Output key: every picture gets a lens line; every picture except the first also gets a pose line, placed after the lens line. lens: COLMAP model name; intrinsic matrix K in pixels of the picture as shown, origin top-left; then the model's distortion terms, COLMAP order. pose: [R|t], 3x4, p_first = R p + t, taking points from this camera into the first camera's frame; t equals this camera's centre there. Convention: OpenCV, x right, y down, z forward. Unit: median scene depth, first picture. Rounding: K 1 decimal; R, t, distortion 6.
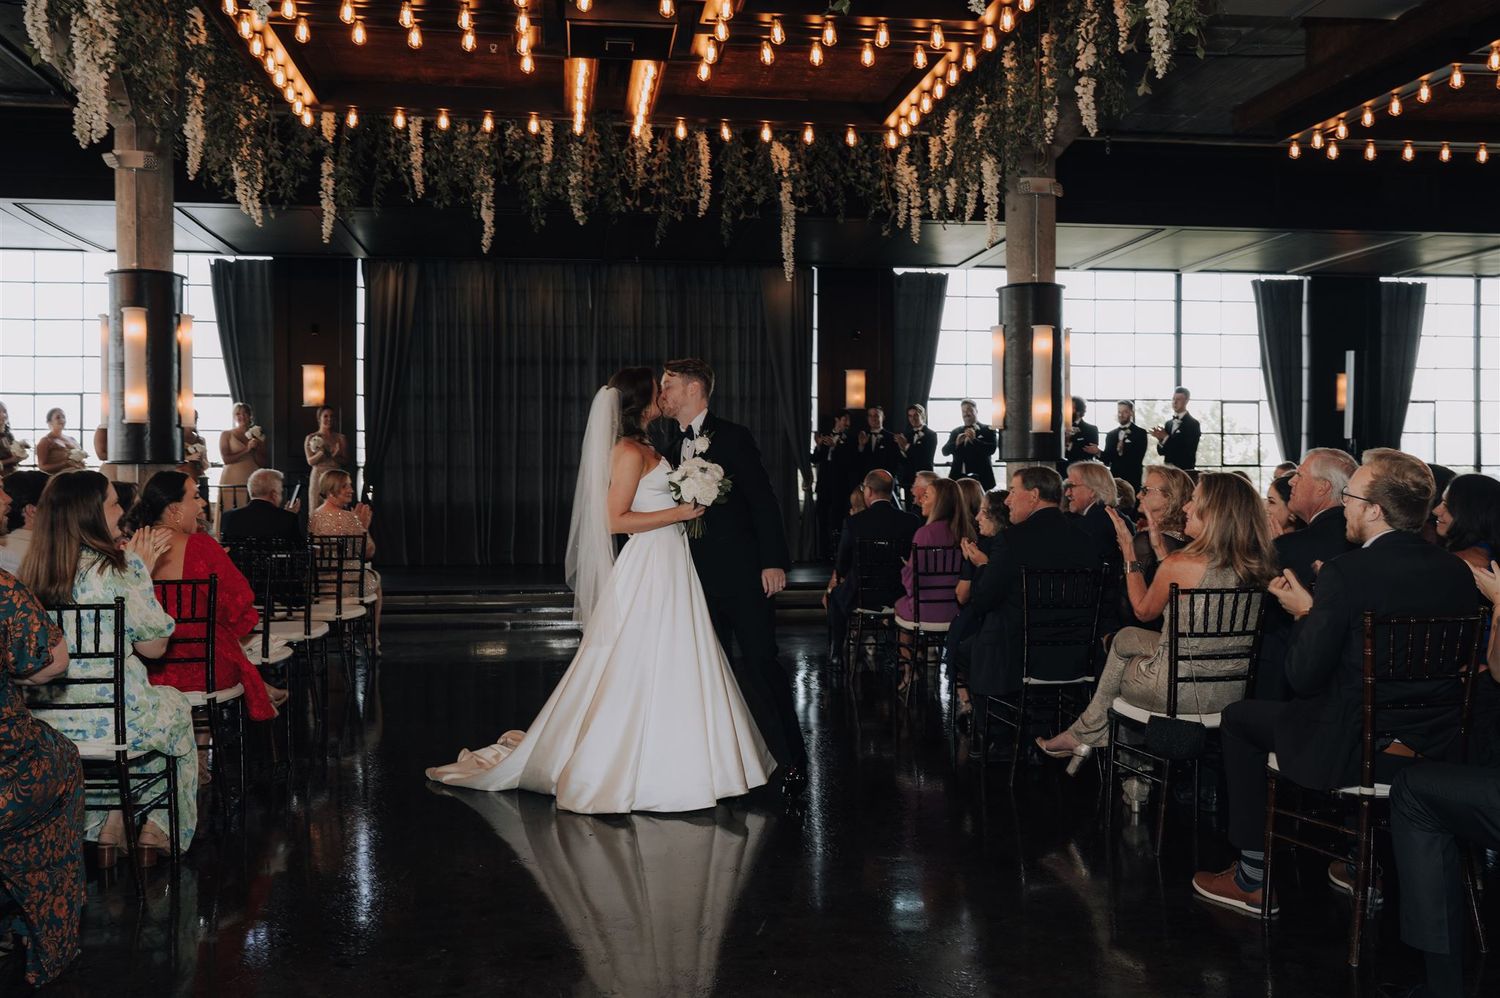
lens RADIAL K [[1390.4, 0, 750.0], [0, 1390.4, 499.0], [0, 0, 1]] dist [-0.006663, 0.012417]
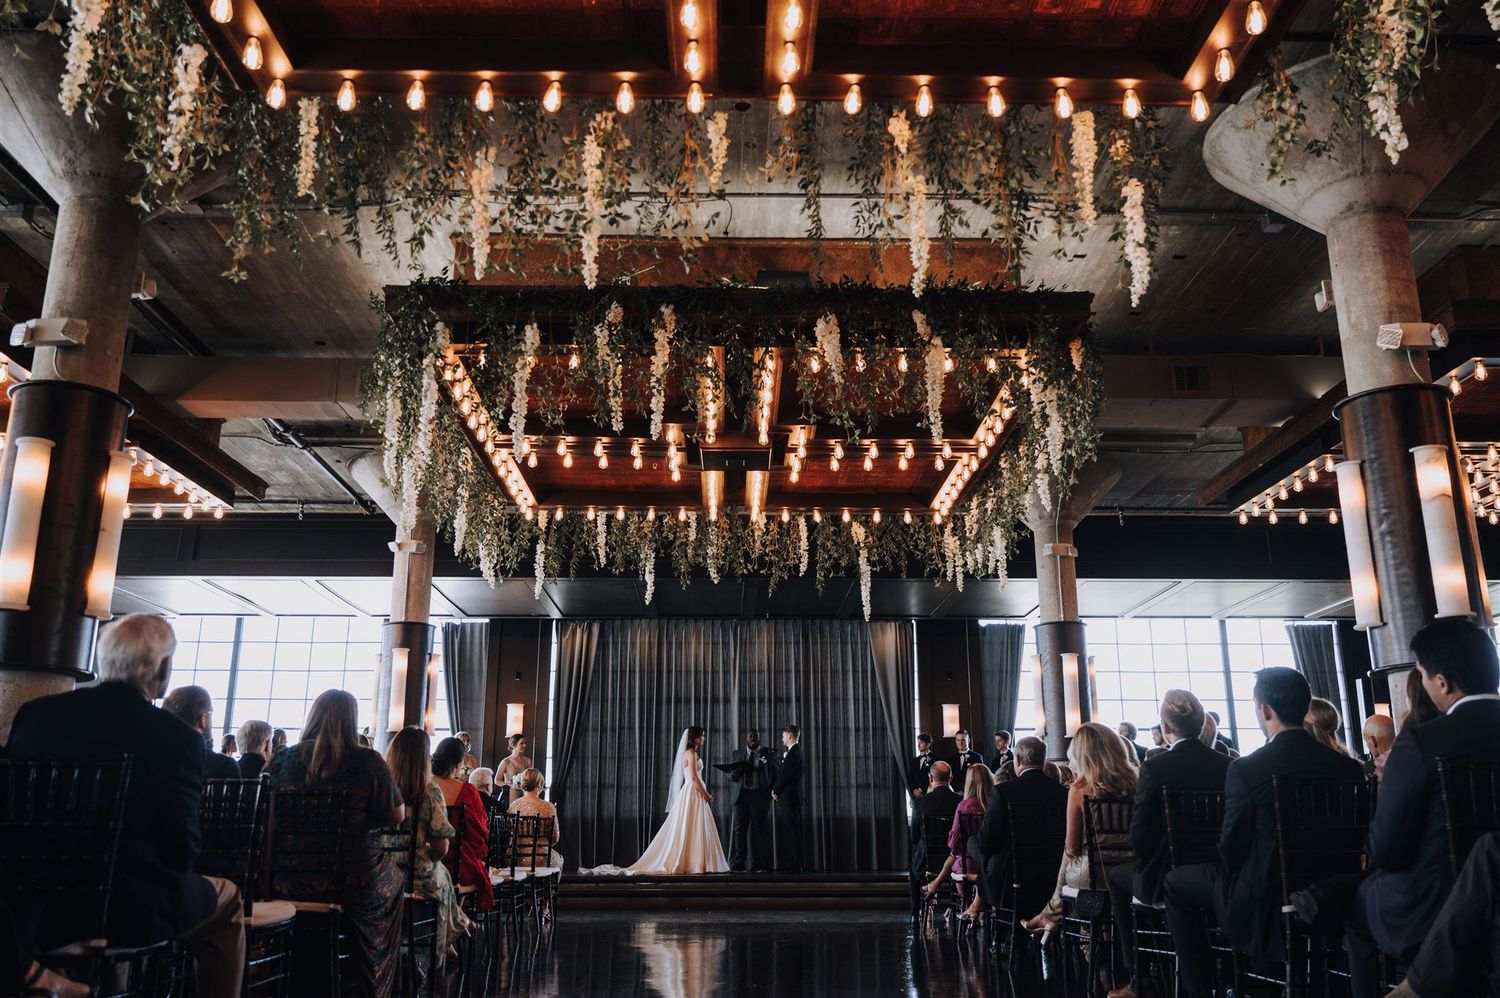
lens RADIAL K [[1240.2, 0, 750.0], [0, 1240.2, 499.0], [0, 0, 1]] dist [-0.005476, -0.001244]
pose [[0.993796, -0.028802, -0.107422, 0.048936], [-0.001447, 0.962454, -0.271441, 0.058990], [0.111207, 0.269913, 0.956441, -0.209591]]
